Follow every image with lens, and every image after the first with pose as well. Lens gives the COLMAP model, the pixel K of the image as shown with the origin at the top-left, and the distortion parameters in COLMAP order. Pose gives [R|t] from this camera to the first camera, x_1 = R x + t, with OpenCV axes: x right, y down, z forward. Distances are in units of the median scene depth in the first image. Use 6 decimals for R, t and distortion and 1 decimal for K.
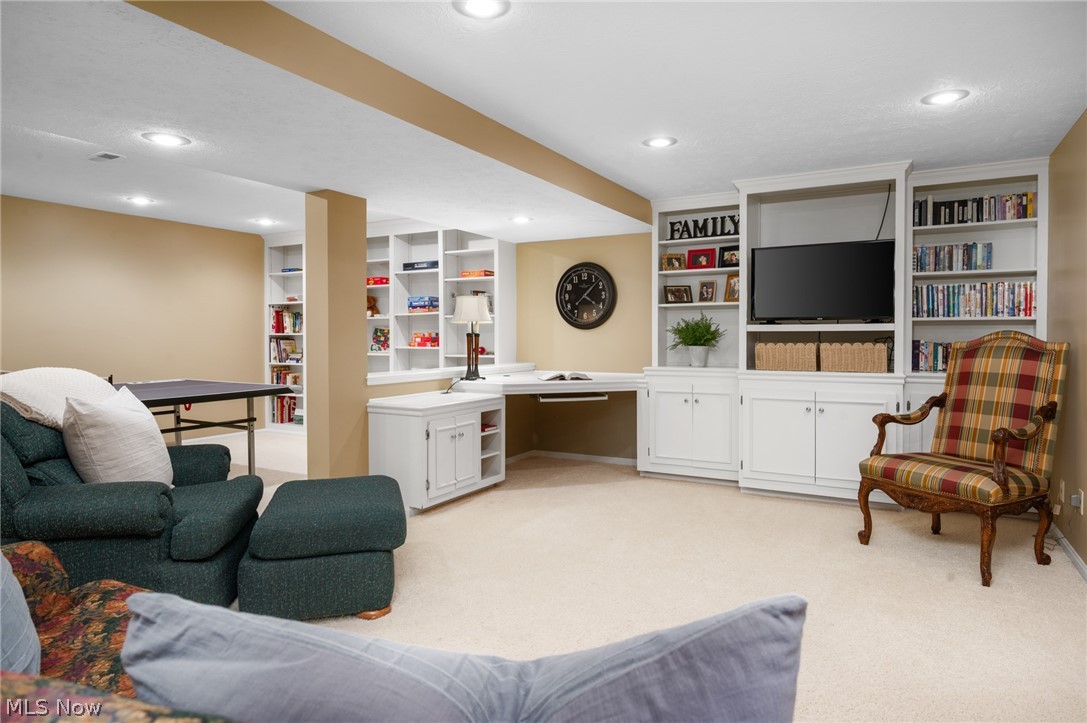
lens RADIAL K [[643.2, 0, 542.3], [0, 643.2, 353.8], [0, 0, 1]] dist [0.004377, 0.000600]
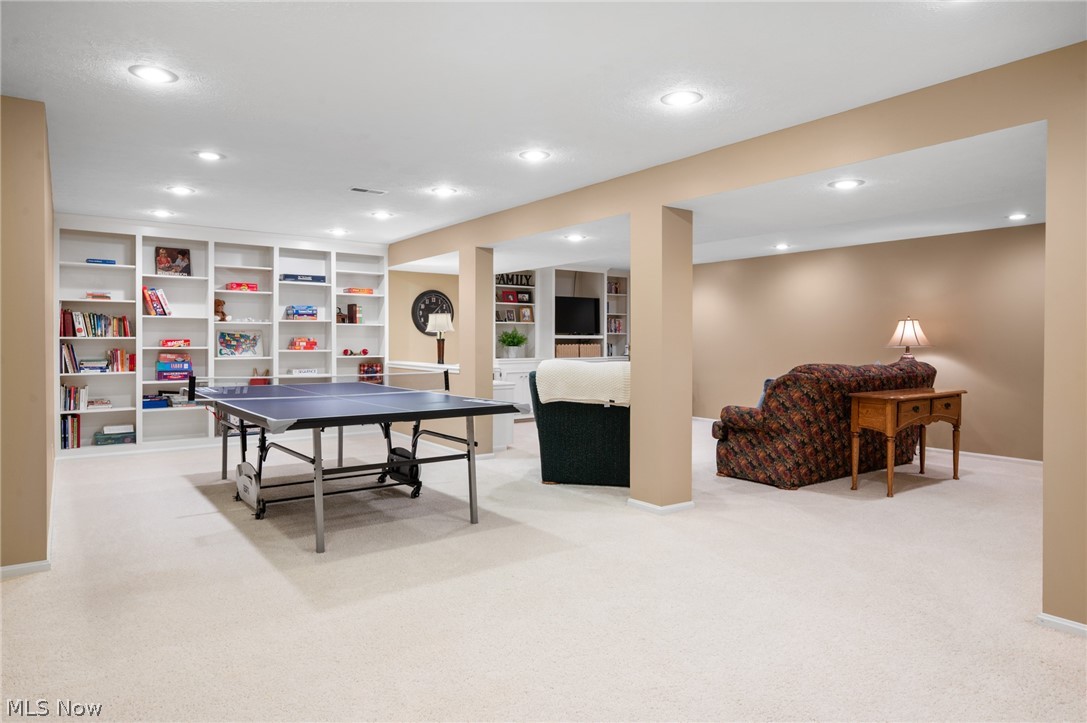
lens RADIAL K [[667.3, 0, 542.6], [0, 667.3, 357.3], [0, 0, 1]] dist [0.005390, 0.000851]
pose [[0.405671, -0.021972, 0.913755, -1.370238], [0.024056, 0.999621, 0.013357, -0.004687], [-0.913702, 0.016563, 0.406046, 0.180848]]
